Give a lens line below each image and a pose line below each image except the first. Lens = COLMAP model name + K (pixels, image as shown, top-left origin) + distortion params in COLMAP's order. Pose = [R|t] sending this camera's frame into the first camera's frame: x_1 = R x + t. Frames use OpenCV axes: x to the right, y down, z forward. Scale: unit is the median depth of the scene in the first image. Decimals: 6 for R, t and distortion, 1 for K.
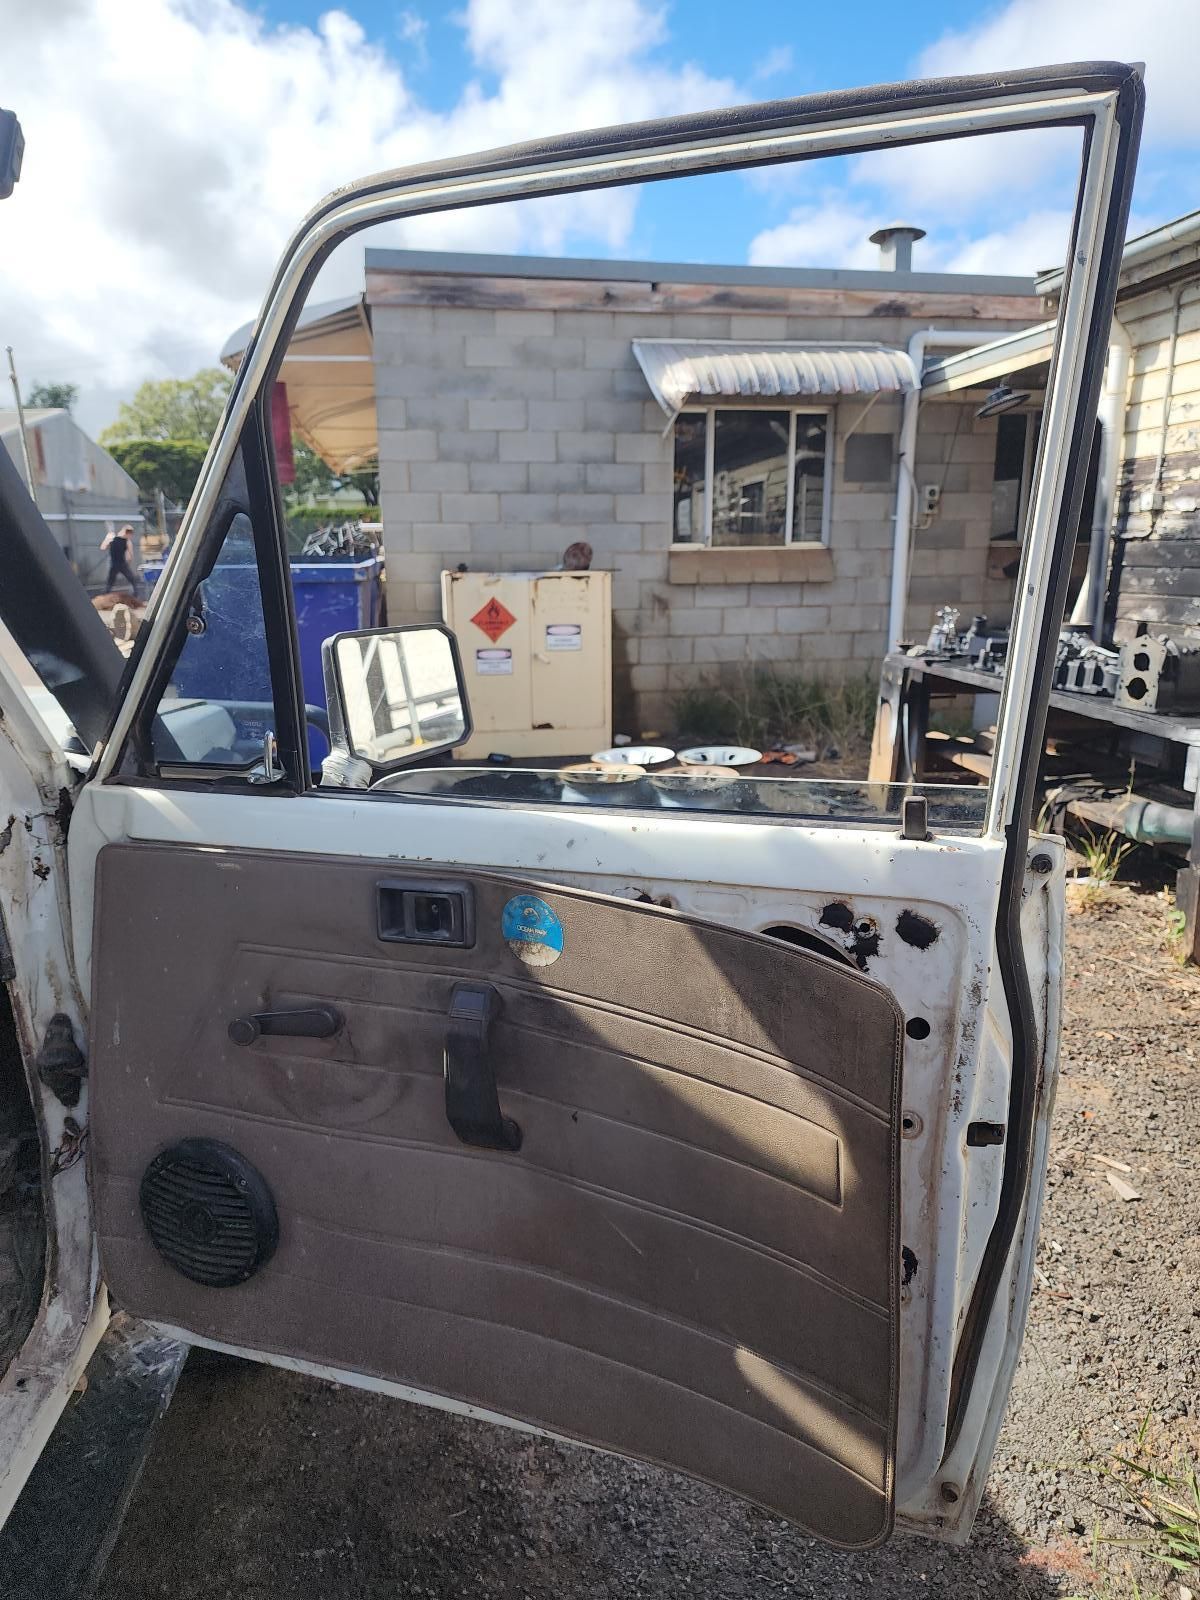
lens RADIAL K [[1094.7, 0, 590.7], [0, 1094.7, 792.9], [0, 0, 1]] dist [0.063601, -0.064209]
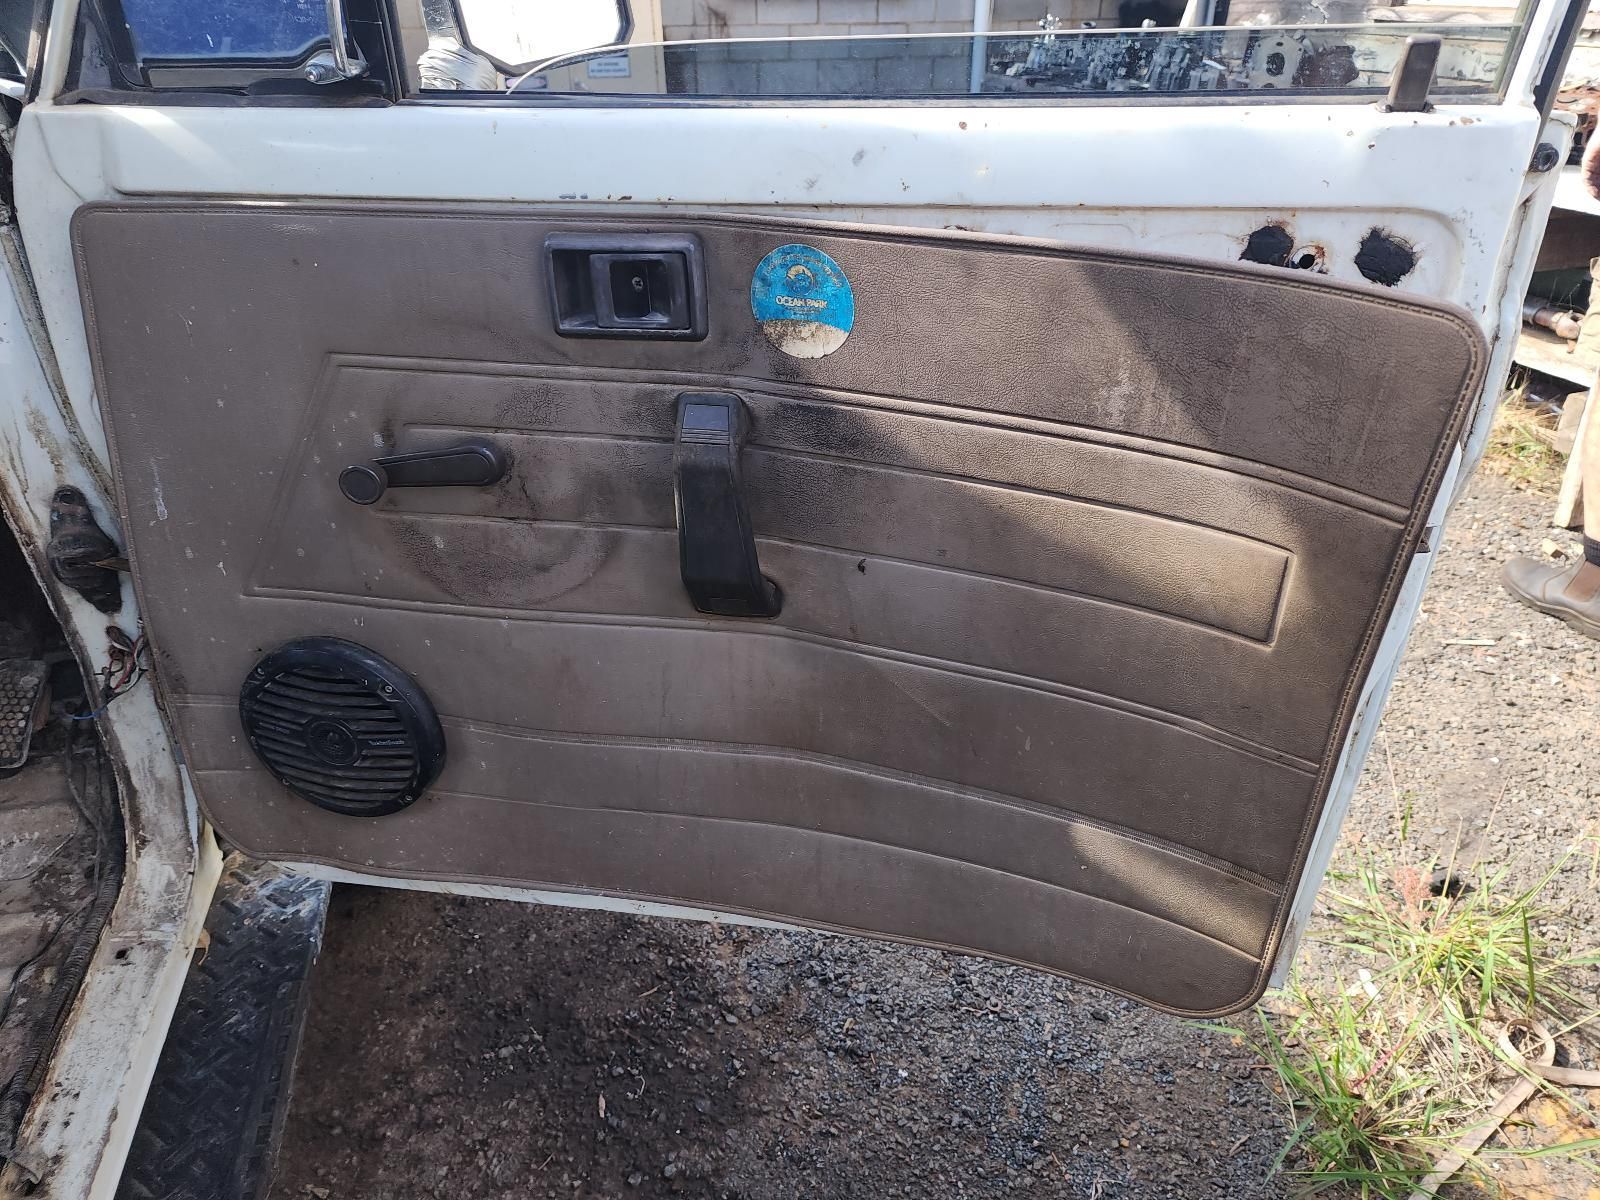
lens RADIAL K [[1060.9, 0, 800.0], [0, 1060.9, 600.0], [0, 0, 1]] dist [0.050560, -0.051779]
pose [[0.985305, -0.079138, 0.151362, -0.136344], [0.032957, 0.957621, 0.286140, 0.092759], [-0.167592, -0.276946, 0.946157, 0.273343]]
